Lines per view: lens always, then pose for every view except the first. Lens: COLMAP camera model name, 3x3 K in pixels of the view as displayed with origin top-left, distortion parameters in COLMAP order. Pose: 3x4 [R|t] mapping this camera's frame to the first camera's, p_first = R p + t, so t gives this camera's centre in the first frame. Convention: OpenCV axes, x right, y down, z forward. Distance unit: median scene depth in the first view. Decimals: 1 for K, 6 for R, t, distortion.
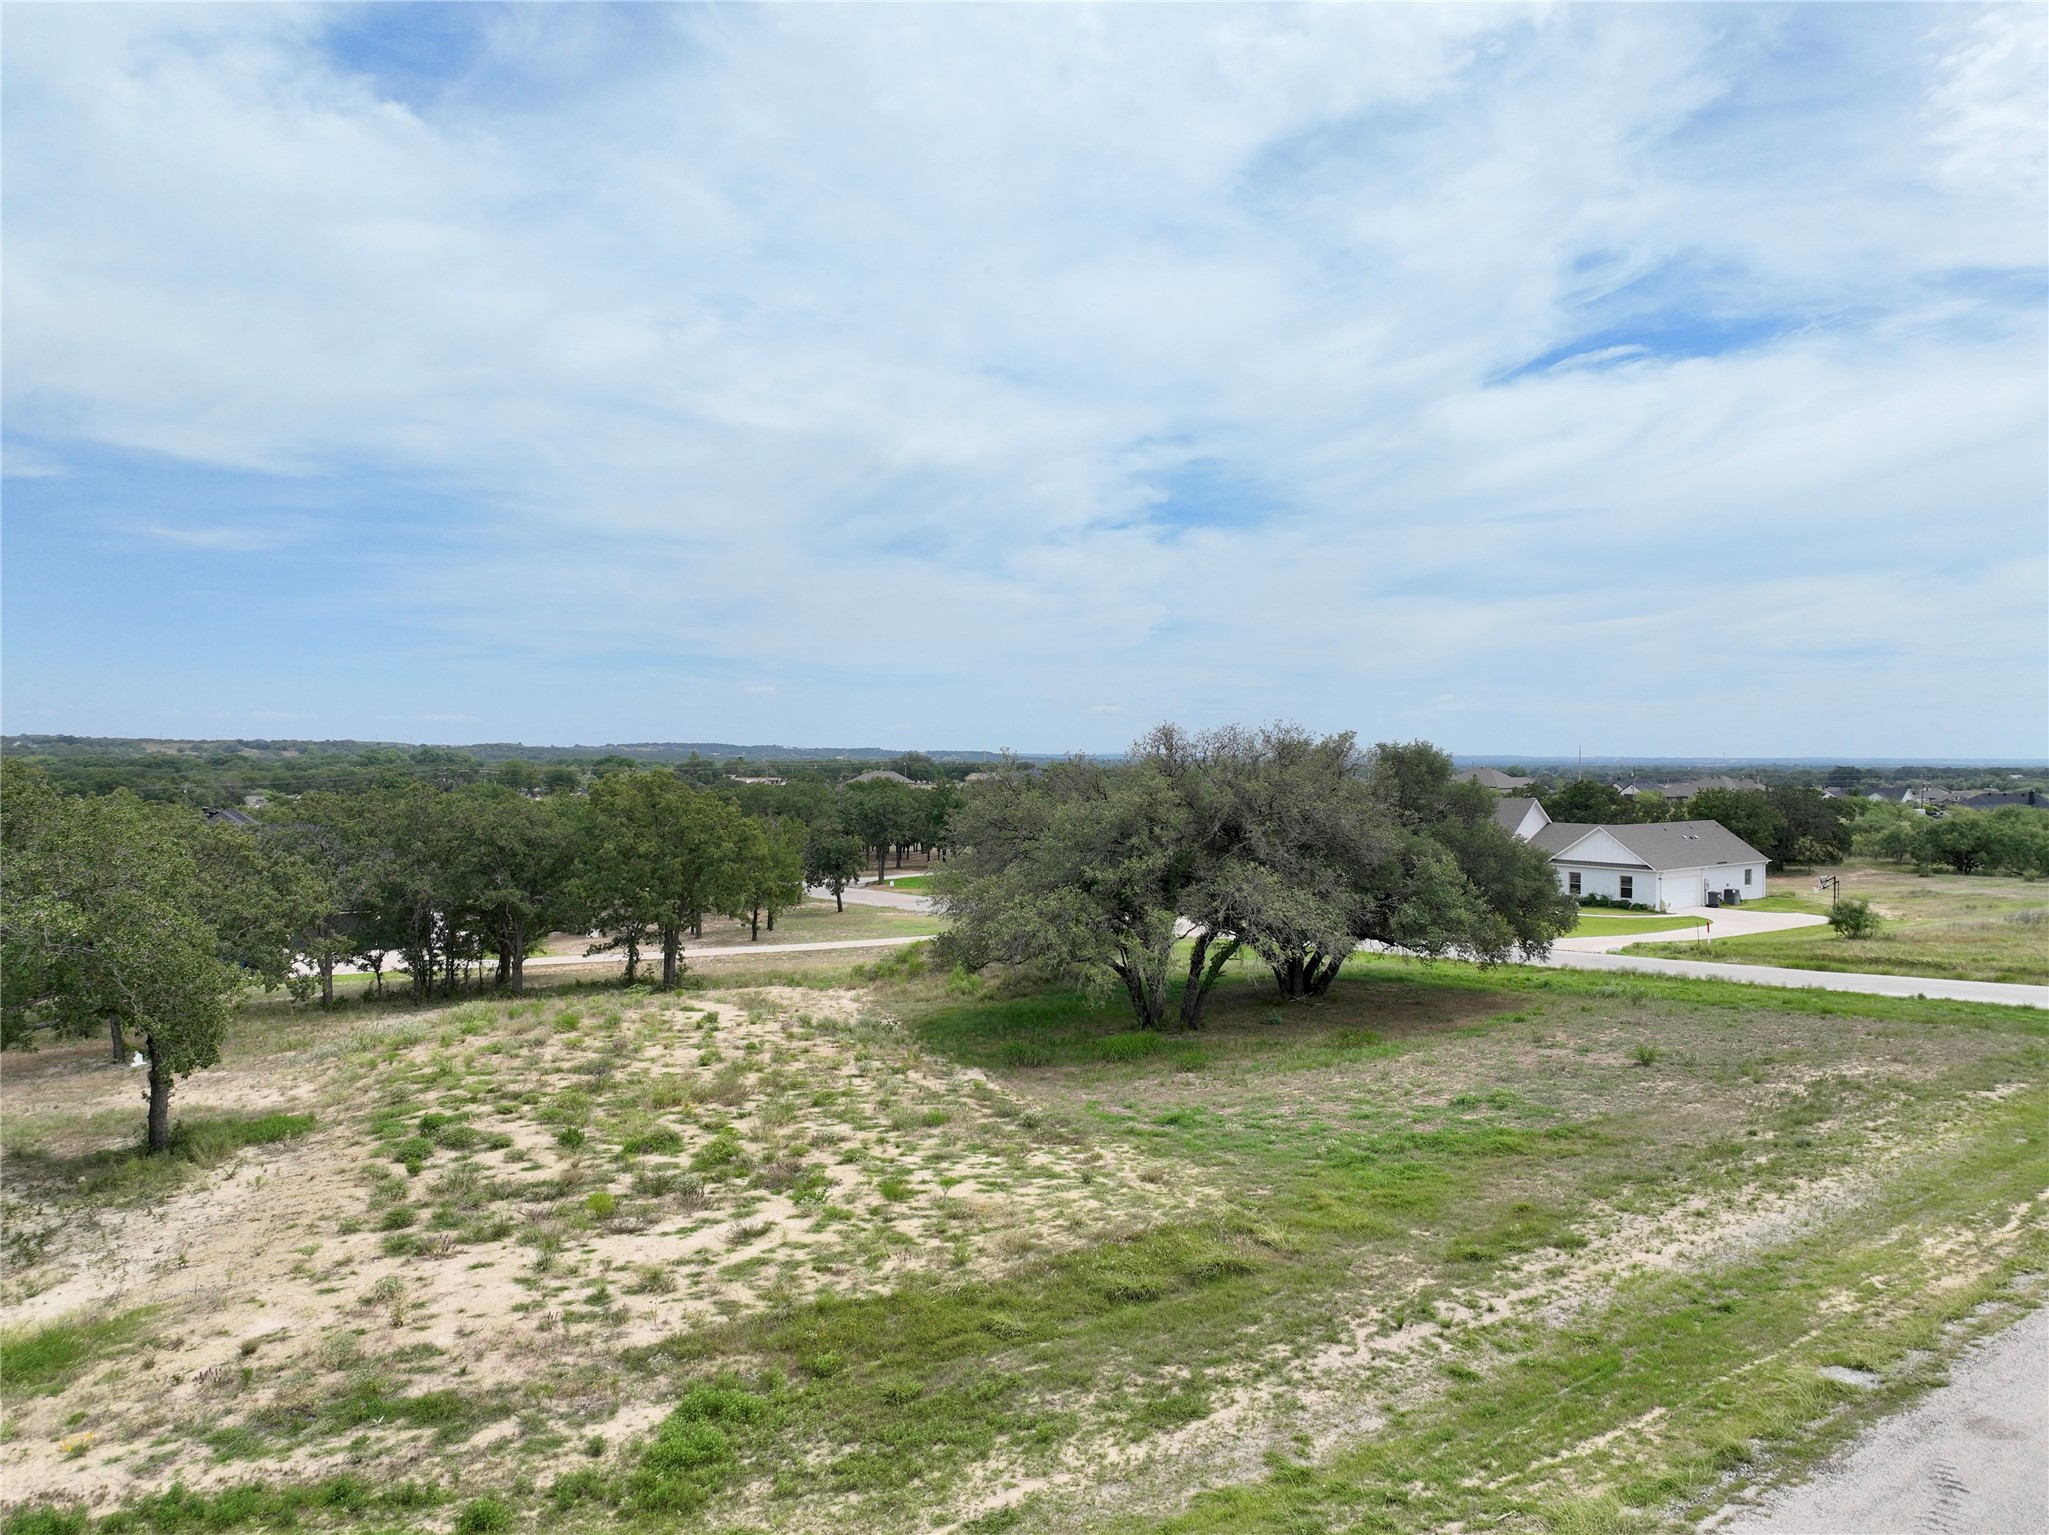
lens RADIAL K [[1421.3, 0, 1018.3], [0, 1421.3, 837.8], [0, 0, 1]] dist [0.015586, 0.005153]
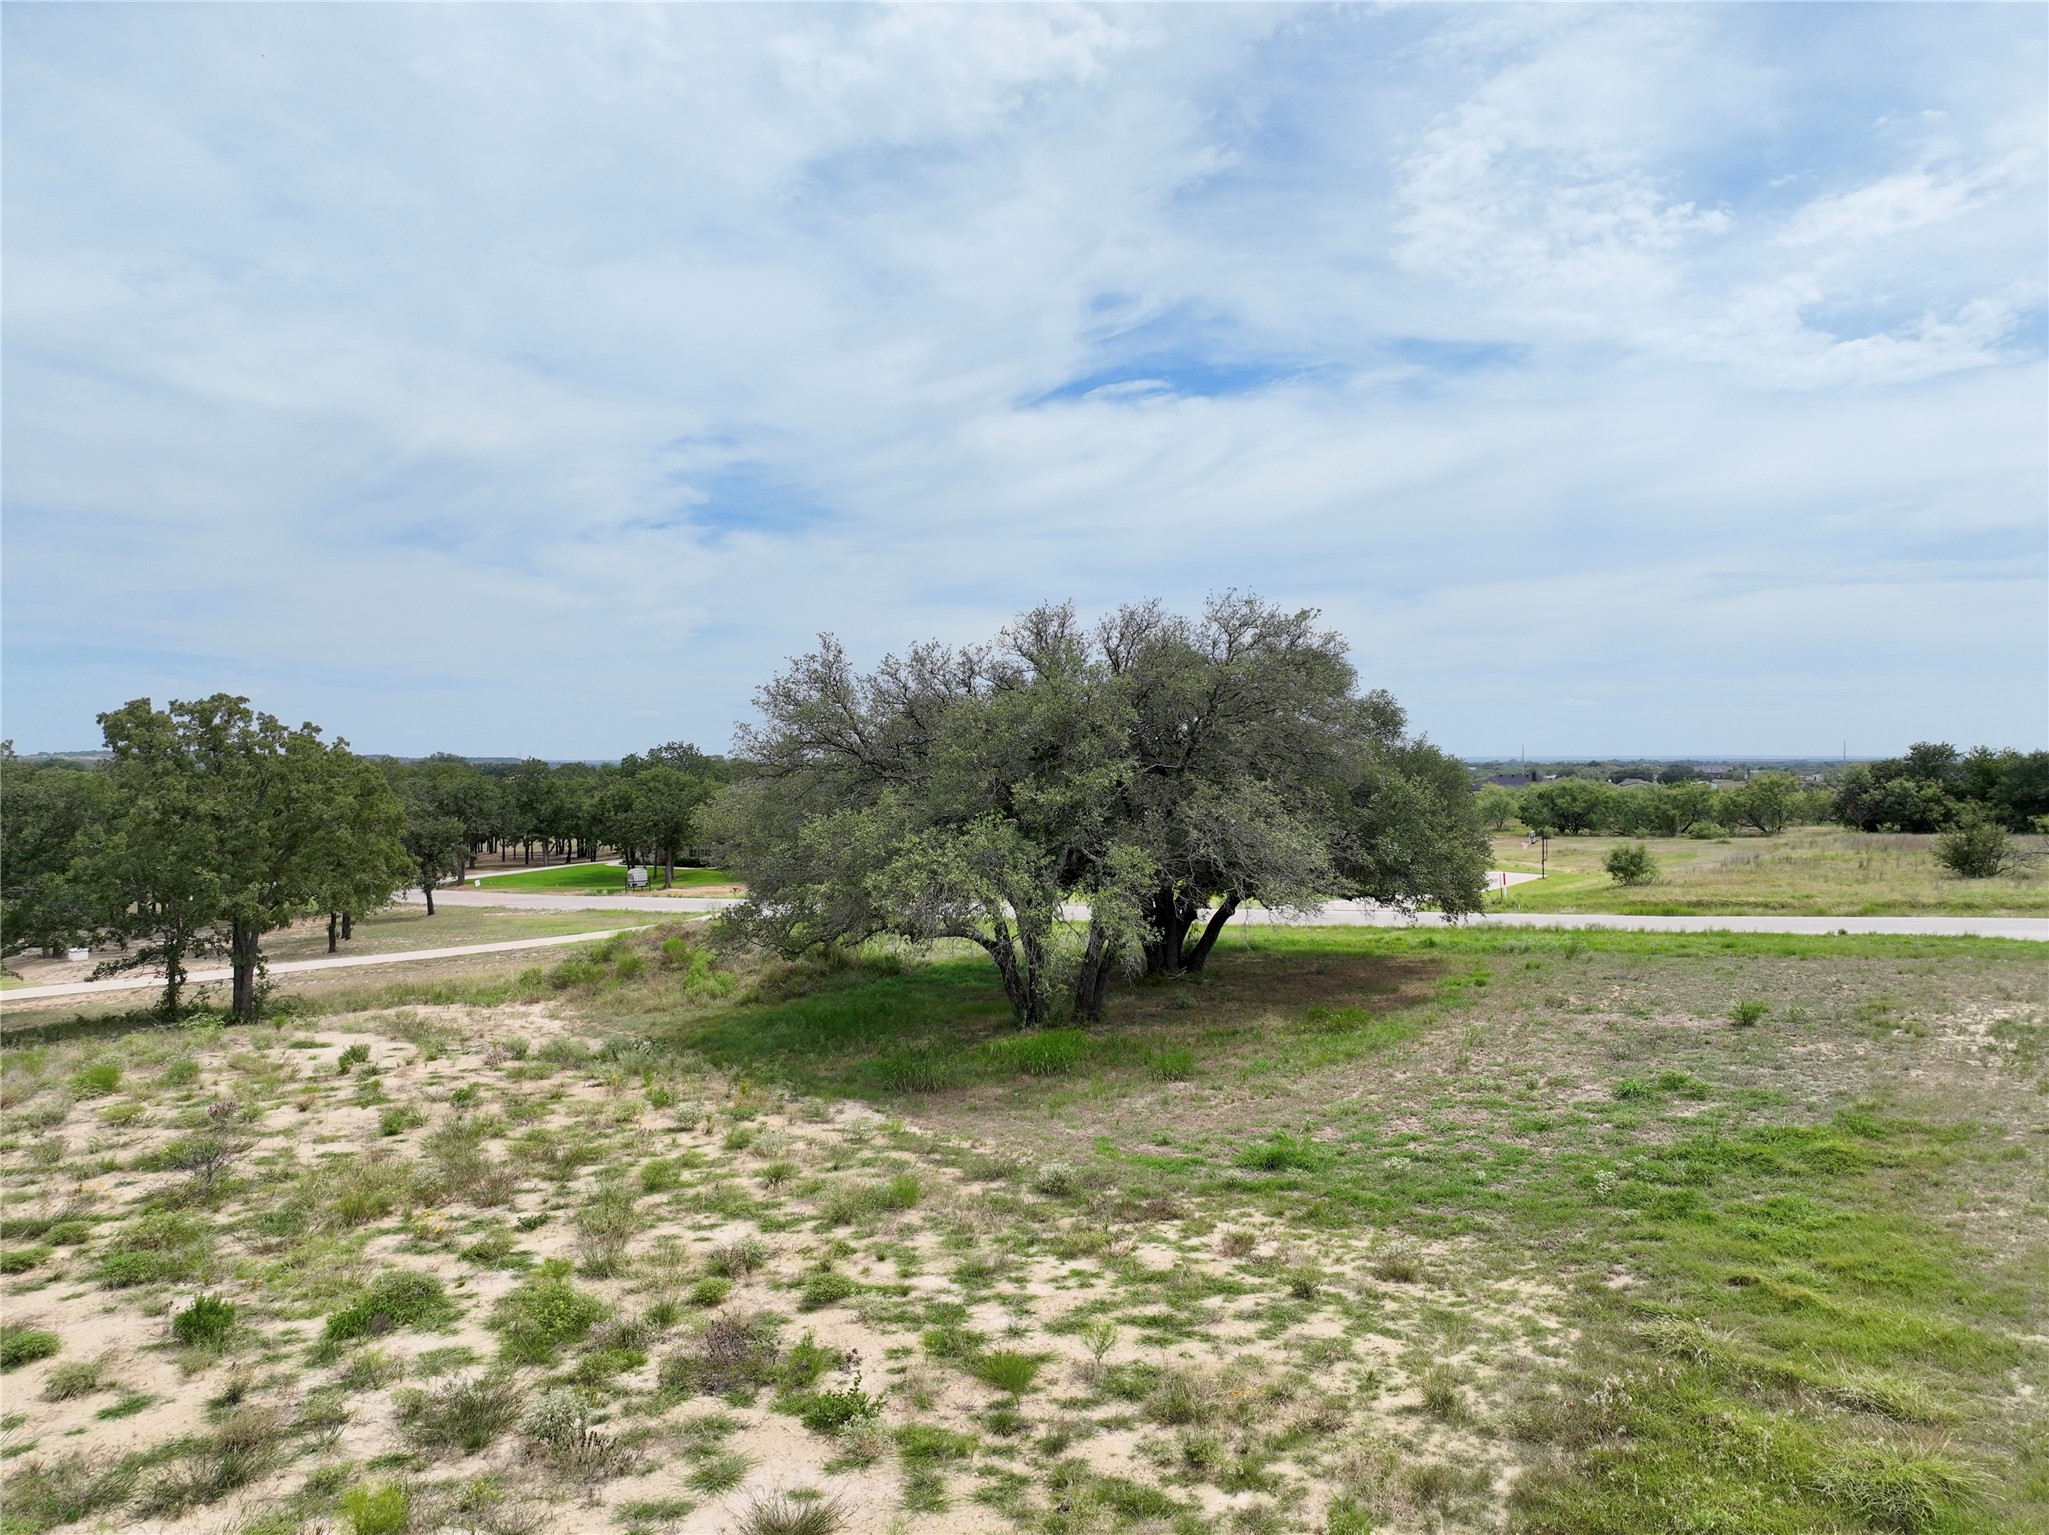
lens RADIAL K [[1437.4, 0, 1033.9], [0, 1437.4, 760.7], [0, 0, 1]] dist [0.005321, 0.013562]
pose [[0.949166, -0.007710, 0.314680, -0.210898], [0.025055, 0.998379, -0.051110, 0.057547], [-0.313776, 0.056396, 0.947821, 0.463128]]
